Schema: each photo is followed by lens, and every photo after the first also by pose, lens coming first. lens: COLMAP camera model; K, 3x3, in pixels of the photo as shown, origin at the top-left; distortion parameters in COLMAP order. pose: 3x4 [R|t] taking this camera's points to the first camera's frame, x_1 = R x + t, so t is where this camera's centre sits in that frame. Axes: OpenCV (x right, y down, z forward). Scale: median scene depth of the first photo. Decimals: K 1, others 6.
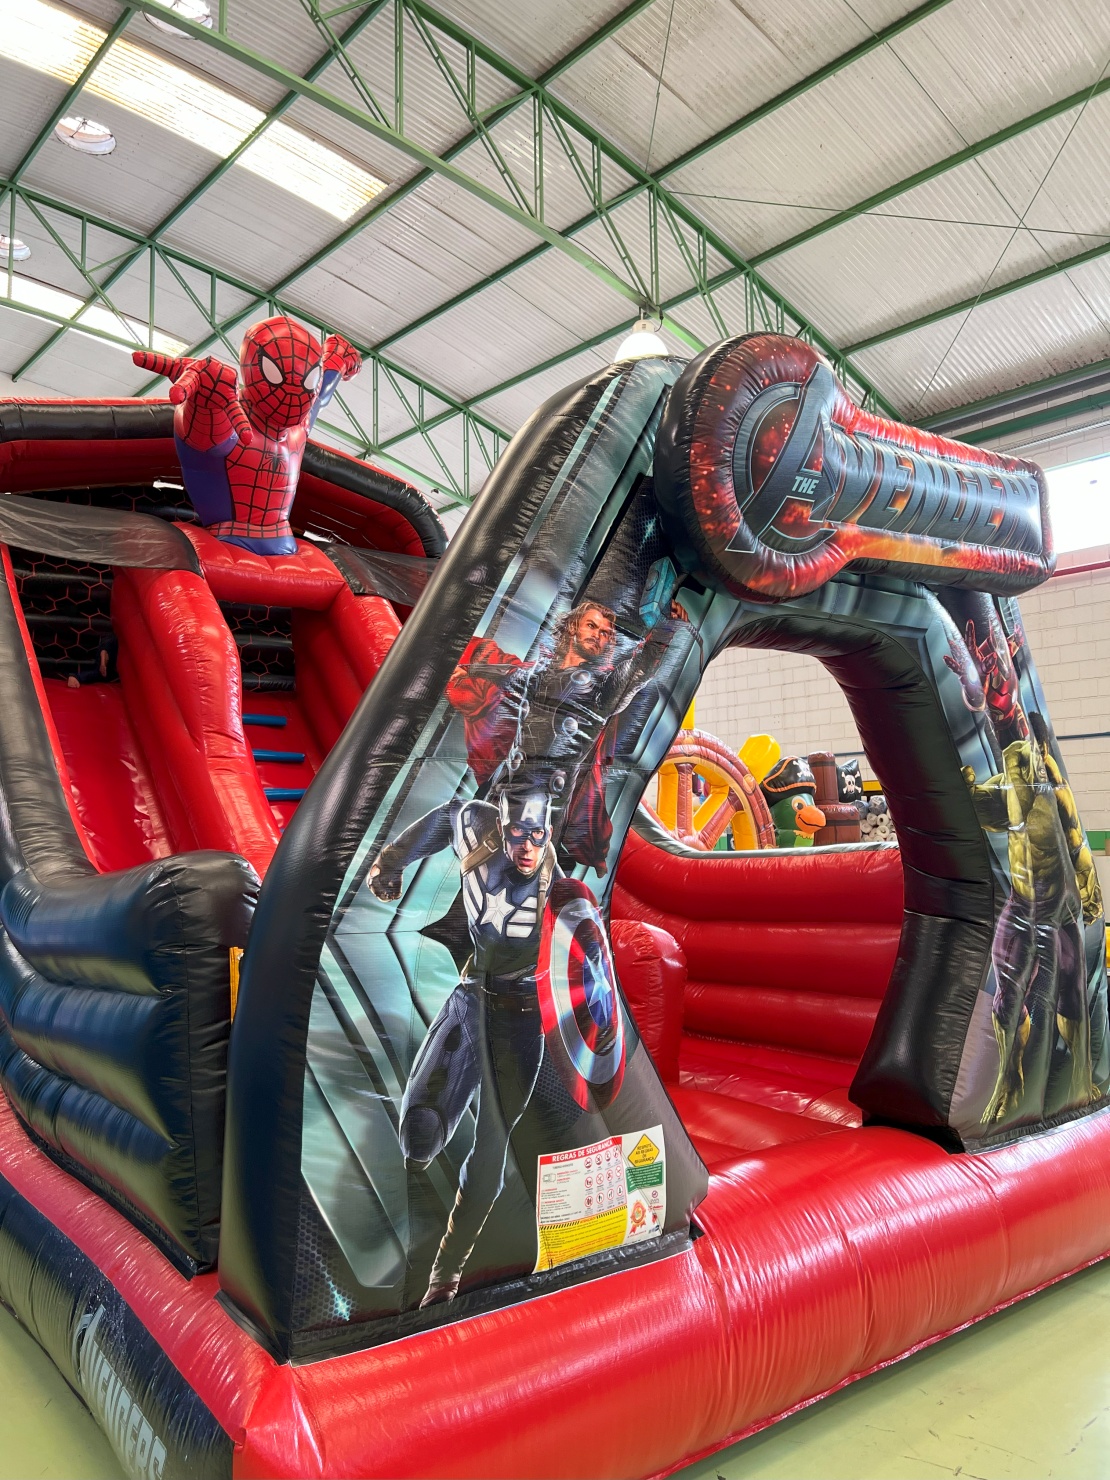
lens RADIAL K [[1105.6, 0, 556.9], [0, 1105.6, 737.1], [0, 0, 1]] dist [0.063344, -0.072714]
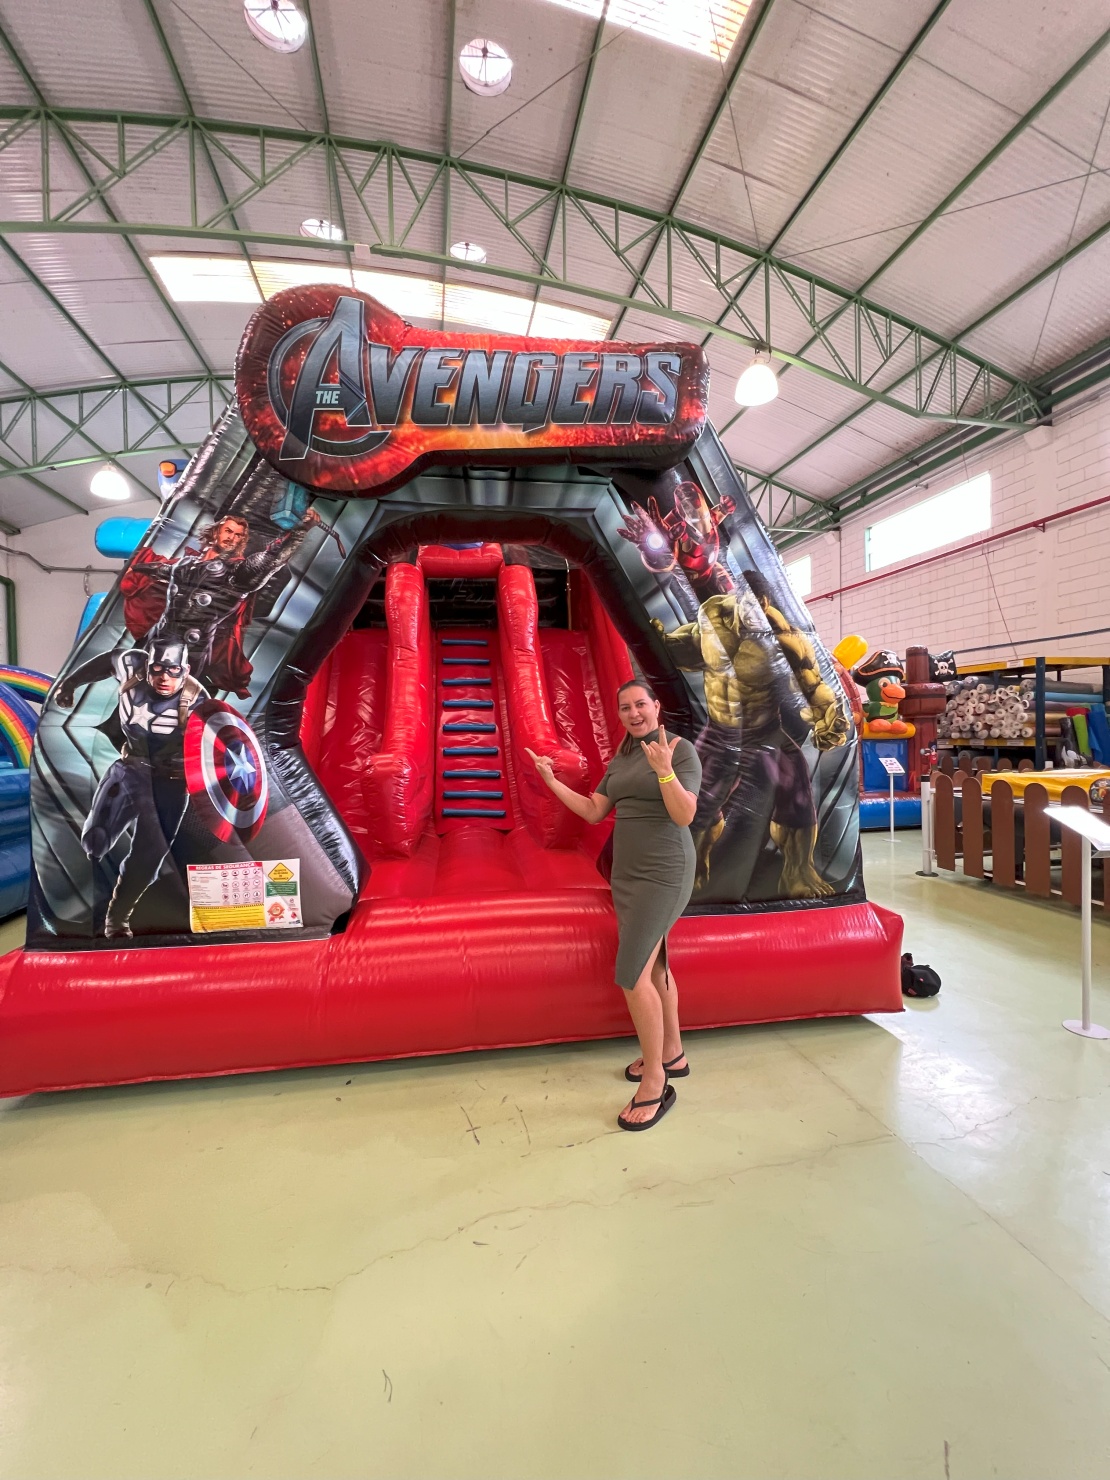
lens RADIAL K [[589.8, 0, 556.8], [0, 589.8, 736.6], [0, 0, 1]] dist [-0.000746, -0.000591]
pose [[0.870635, 0.006417, -0.491888, 0.796273], [0.049196, 0.993766, 0.100040, 0.114309], [0.489463, -0.111297, 0.864892, 0.481618]]
